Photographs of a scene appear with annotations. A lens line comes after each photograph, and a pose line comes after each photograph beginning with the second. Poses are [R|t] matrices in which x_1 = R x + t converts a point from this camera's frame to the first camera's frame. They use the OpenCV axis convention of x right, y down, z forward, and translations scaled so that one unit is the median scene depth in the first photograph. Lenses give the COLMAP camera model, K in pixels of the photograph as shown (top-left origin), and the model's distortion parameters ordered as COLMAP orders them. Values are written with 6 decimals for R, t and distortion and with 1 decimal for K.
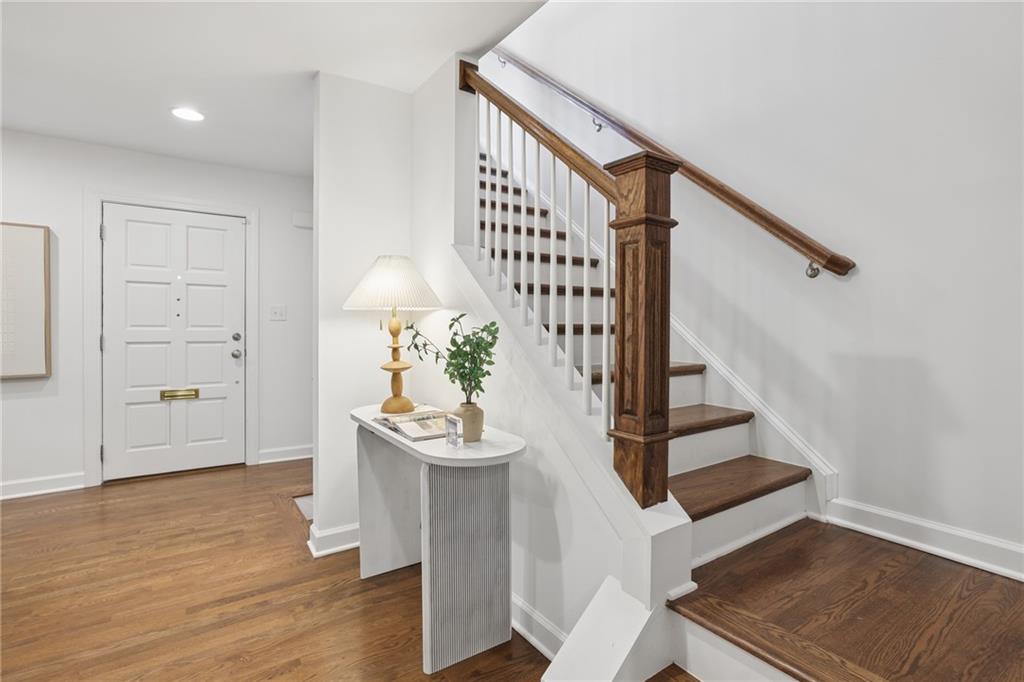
lens RADIAL K [[482.1, 0, 511.5], [0, 482.1, 332.6], [0, 0, 1]] dist [-0.002160, -0.001237]
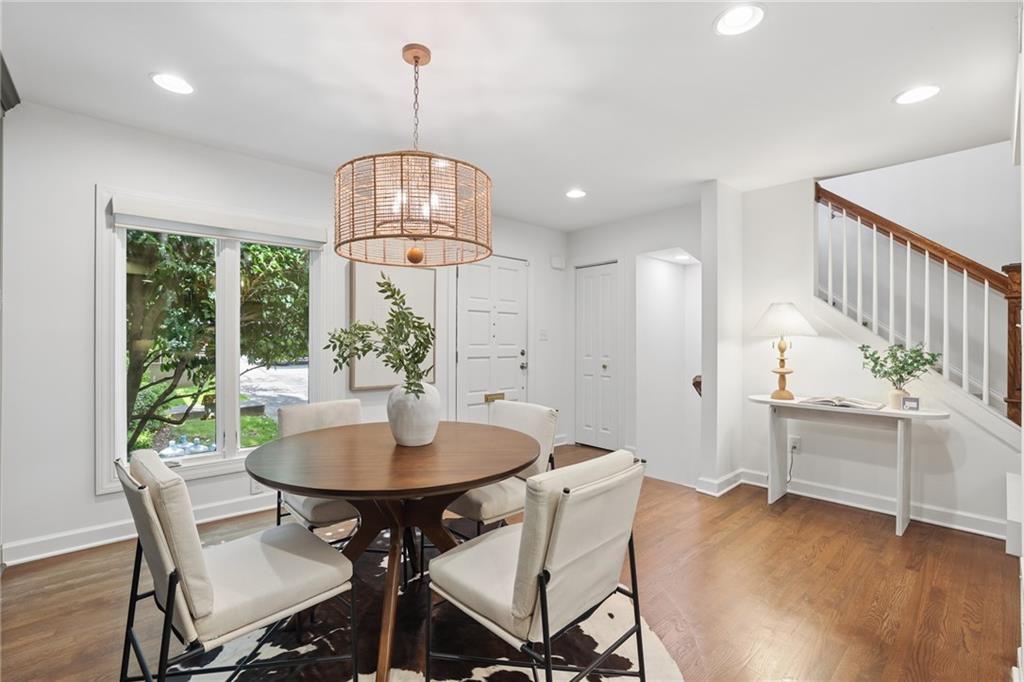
lens RADIAL K [[451.4, 0, 512.0], [0, 451.4, 341.9], [0, 0, 1]] dist [-0.032079, 0.006242]
pose [[0.991677, -0.001782, 0.128740, -1.293394], [0.003148, 0.999941, -0.010411, -0.012797], [-0.128714, 0.010729, 0.991624, -0.338715]]
